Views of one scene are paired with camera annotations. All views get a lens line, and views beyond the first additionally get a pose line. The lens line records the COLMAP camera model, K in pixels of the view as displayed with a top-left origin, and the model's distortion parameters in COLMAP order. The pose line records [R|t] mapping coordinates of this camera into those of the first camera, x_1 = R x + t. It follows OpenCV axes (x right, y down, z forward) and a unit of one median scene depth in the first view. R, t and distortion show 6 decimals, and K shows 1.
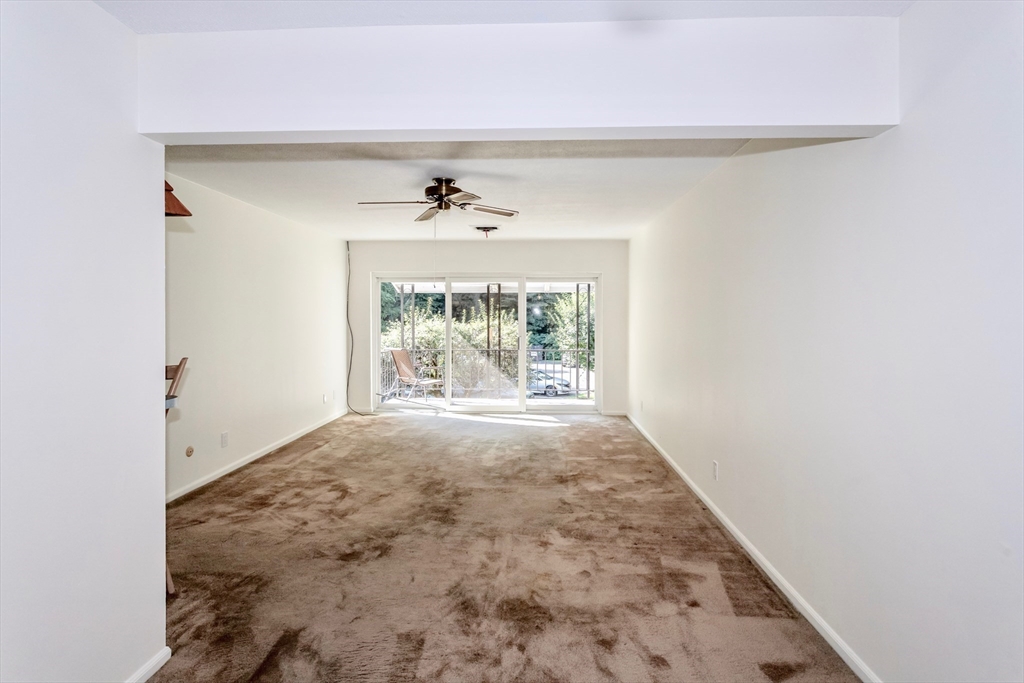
lens RADIAL K [[483.8, 0, 509.0], [0, 483.8, 332.6], [0, 0, 1]] dist [0.005993, 0.000852]
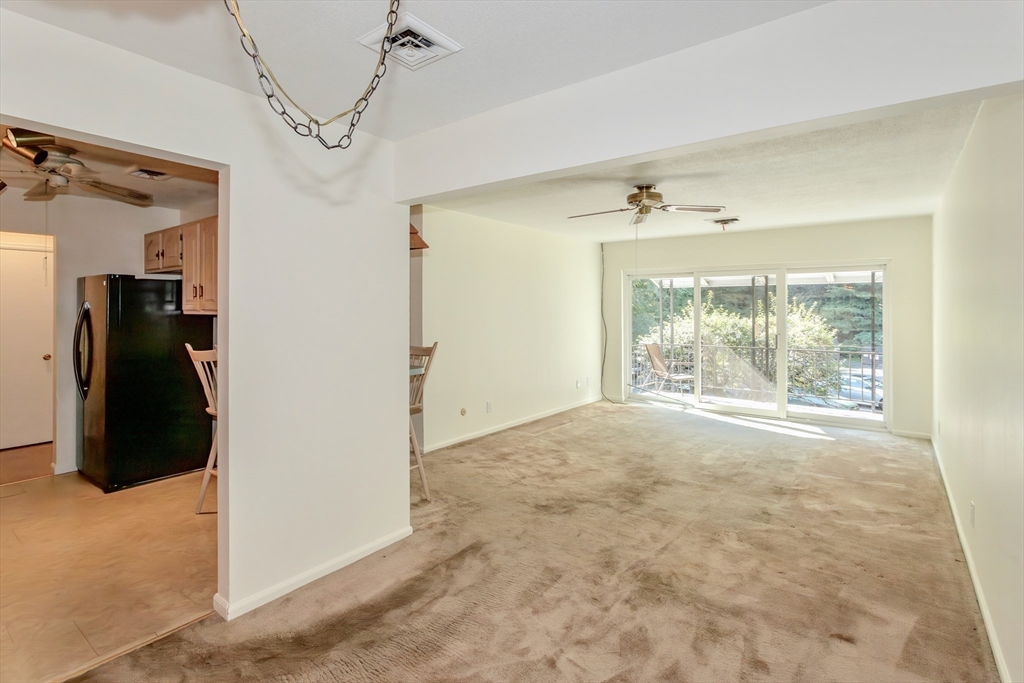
lens RADIAL K [[483.8, 0, 509.0], [0, 483.8, 332.6], [0, 0, 1]] dist [0.005993, 0.000852]
pose [[0.826059, 0.025957, -0.562986, 0.228182], [-0.018101, 0.999645, 0.019531, -0.007180], [0.563293, -0.005943, 0.826236, -0.056935]]
